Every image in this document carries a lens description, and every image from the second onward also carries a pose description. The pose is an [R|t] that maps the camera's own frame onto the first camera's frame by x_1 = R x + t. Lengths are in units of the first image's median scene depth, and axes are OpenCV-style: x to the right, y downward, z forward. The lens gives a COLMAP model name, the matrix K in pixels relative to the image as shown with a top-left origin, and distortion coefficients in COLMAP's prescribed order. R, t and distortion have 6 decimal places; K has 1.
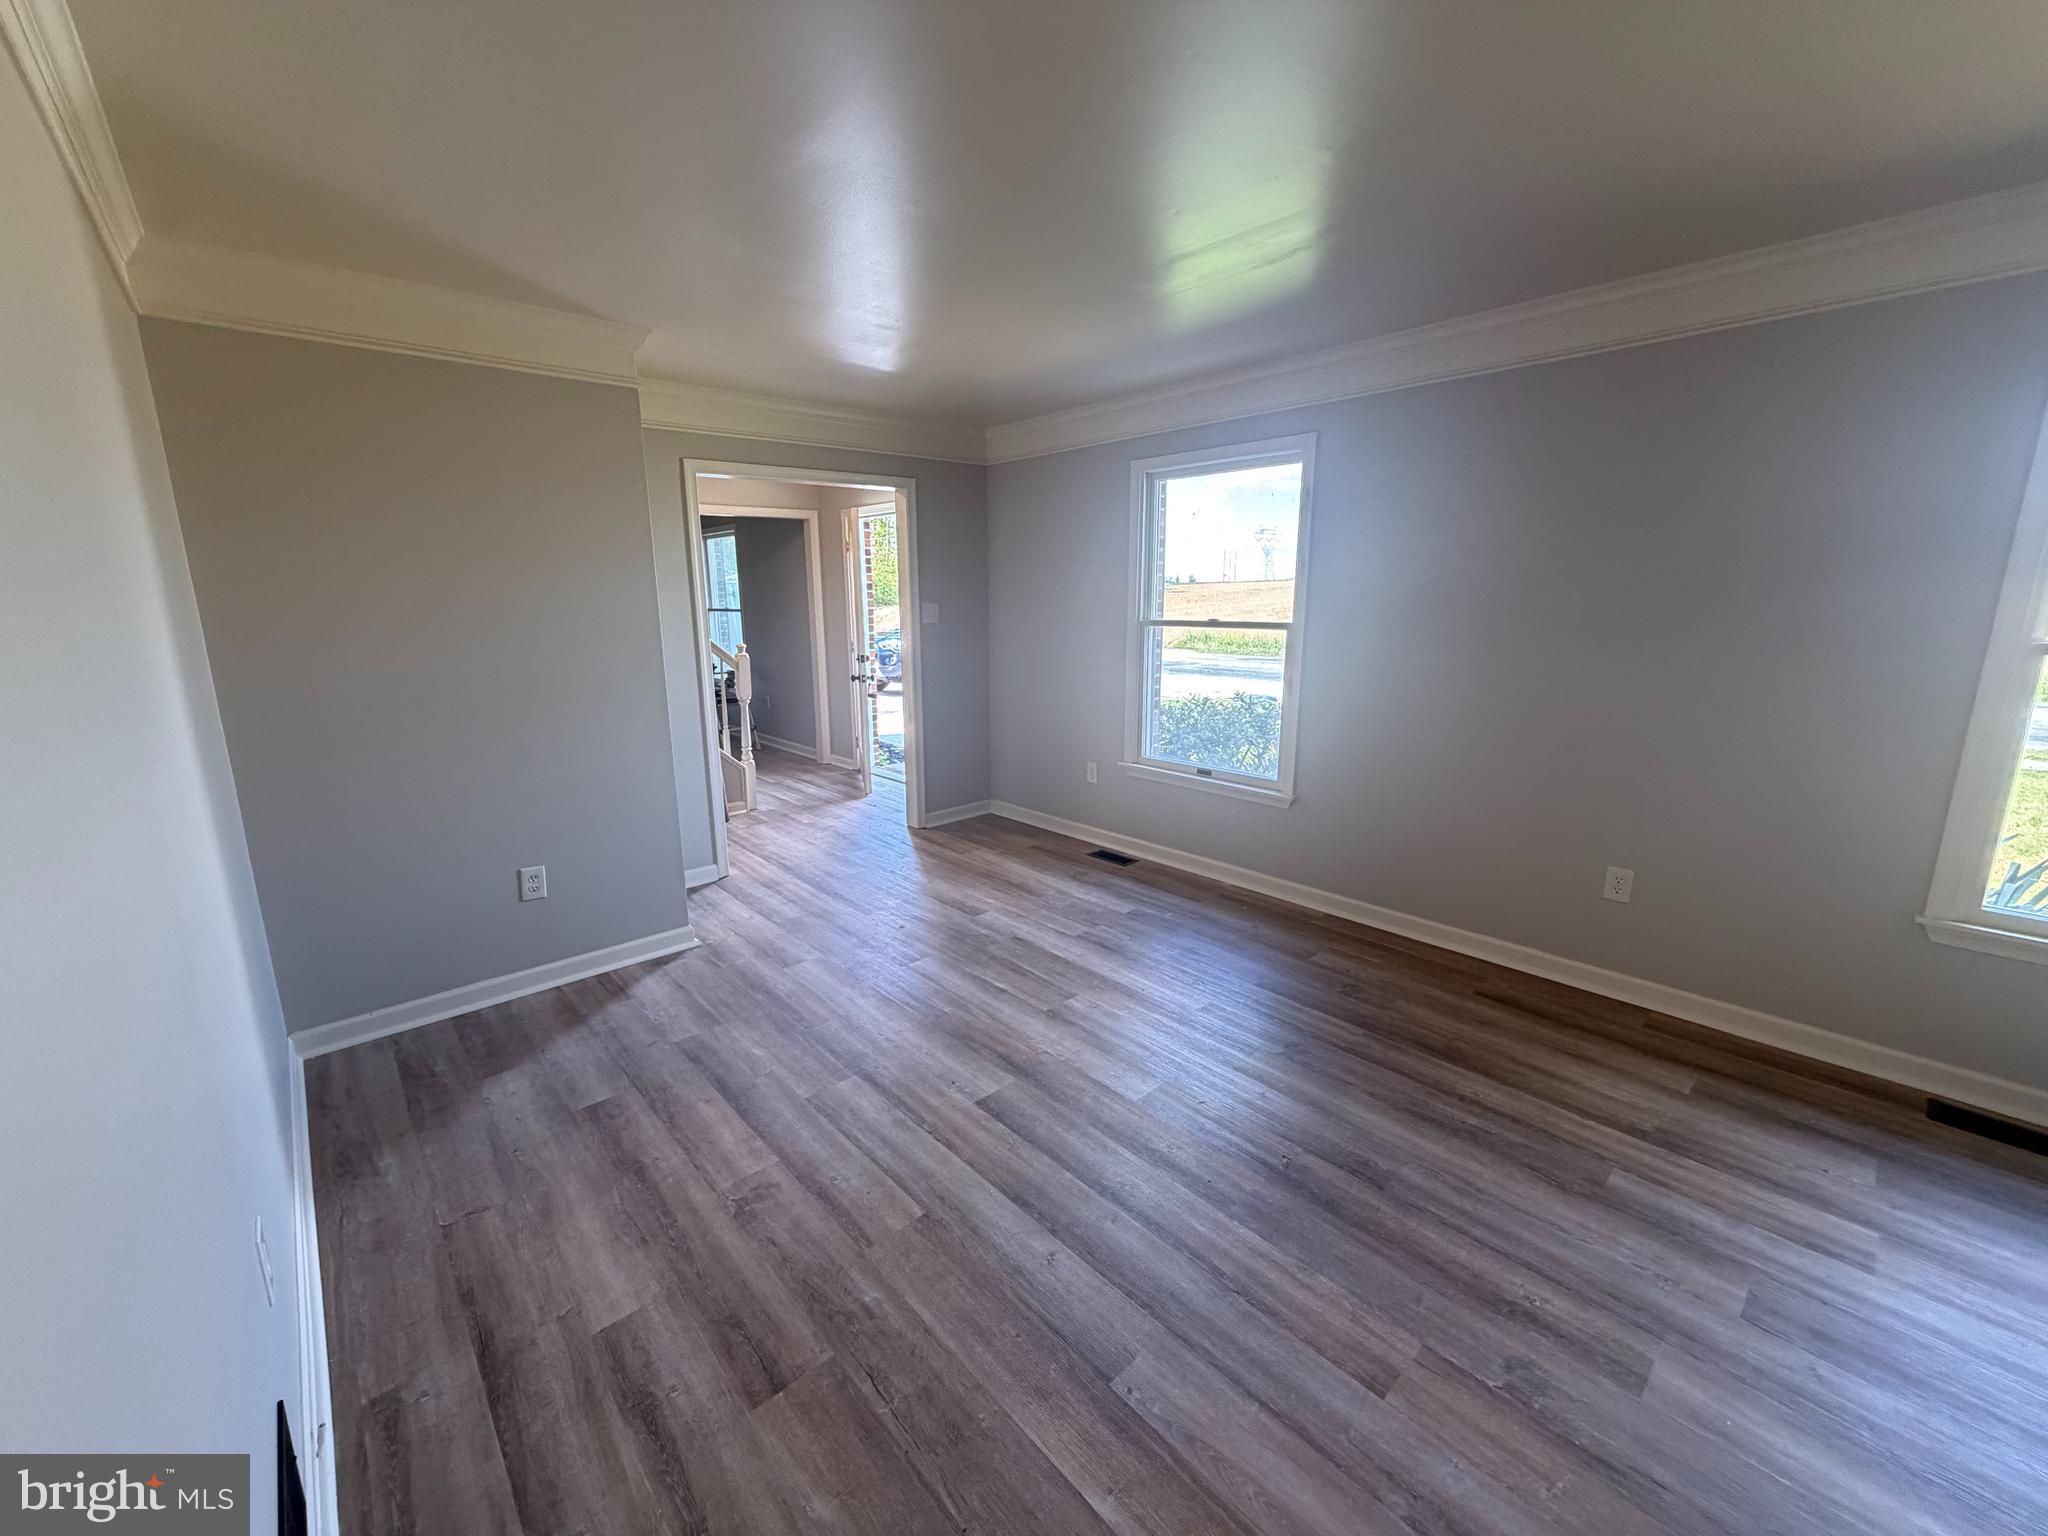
lens RADIAL K [[818.2, 0, 1024.0], [0, 818.2, 768.0], [0, 0, 1]] dist [-0.001979, -0.000309]
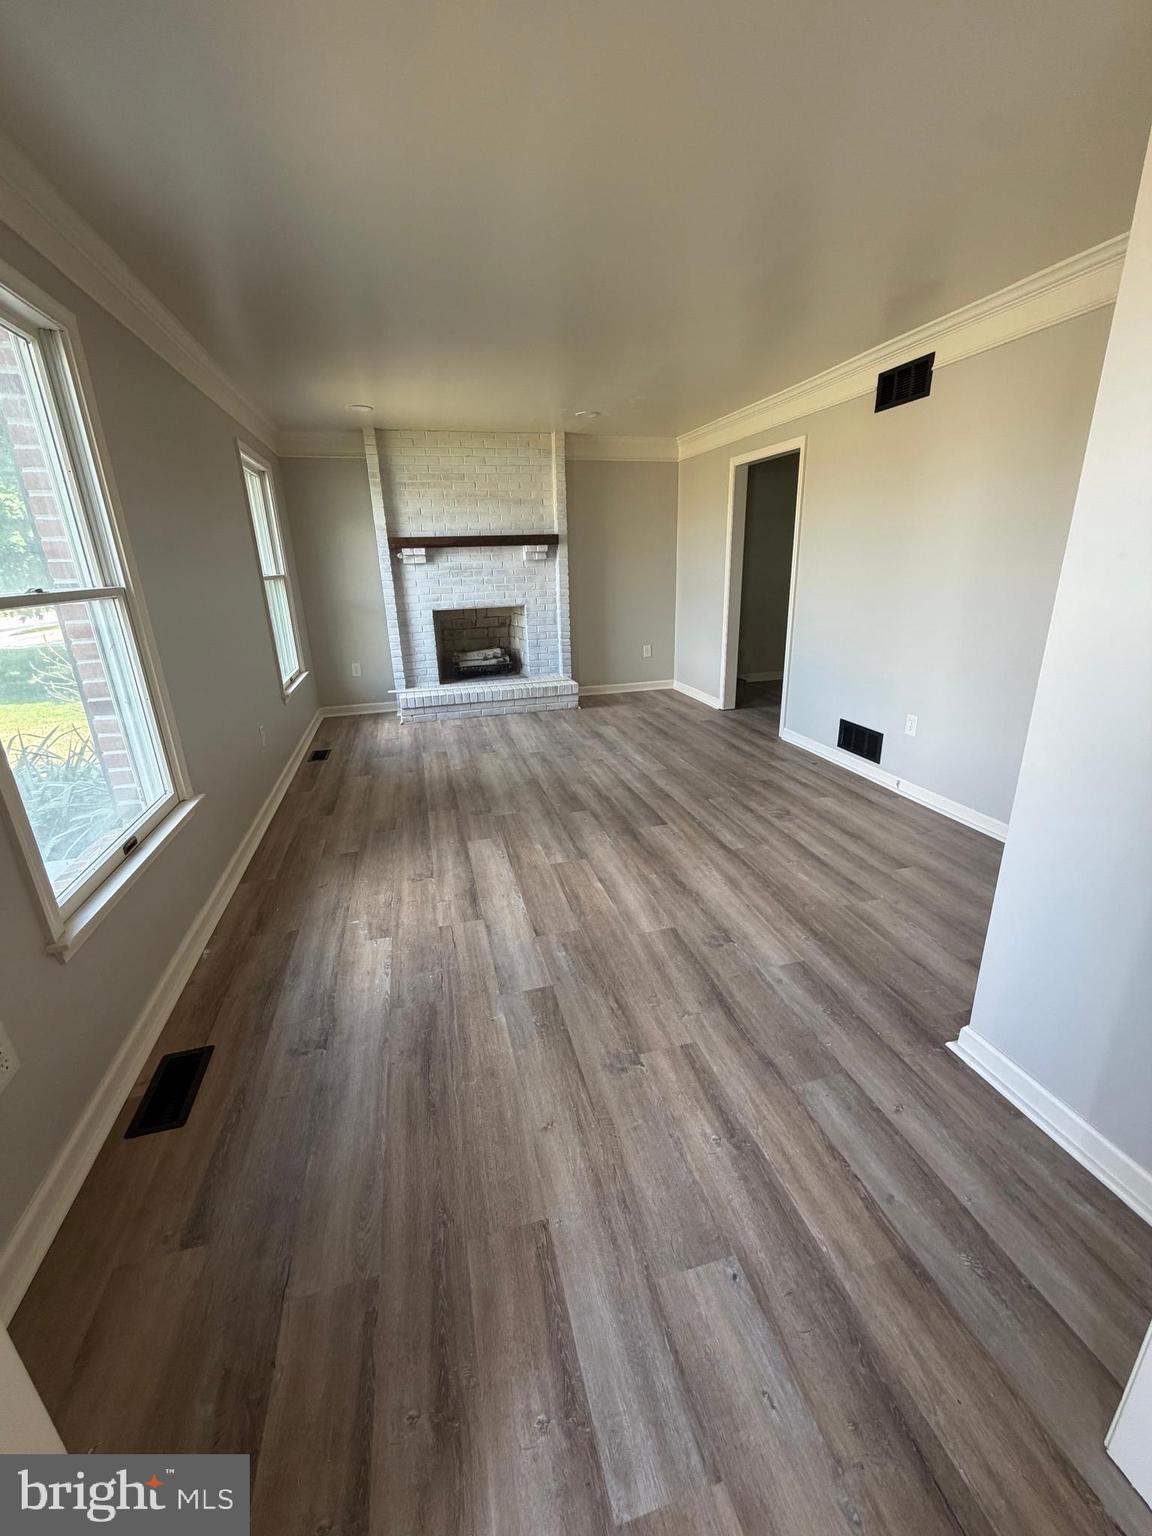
lens RADIAL K [[613.7, 0, 576.0], [0, 613.7, 768.0], [0, 0, 1]] dist [-0.001979, -0.000309]
pose [[-0.887454, -0.116542, 0.445919, -0.455051], [0.132688, 0.861939, 0.489341, -0.376520], [-0.441384, 0.493436, -0.749467, 1.969711]]
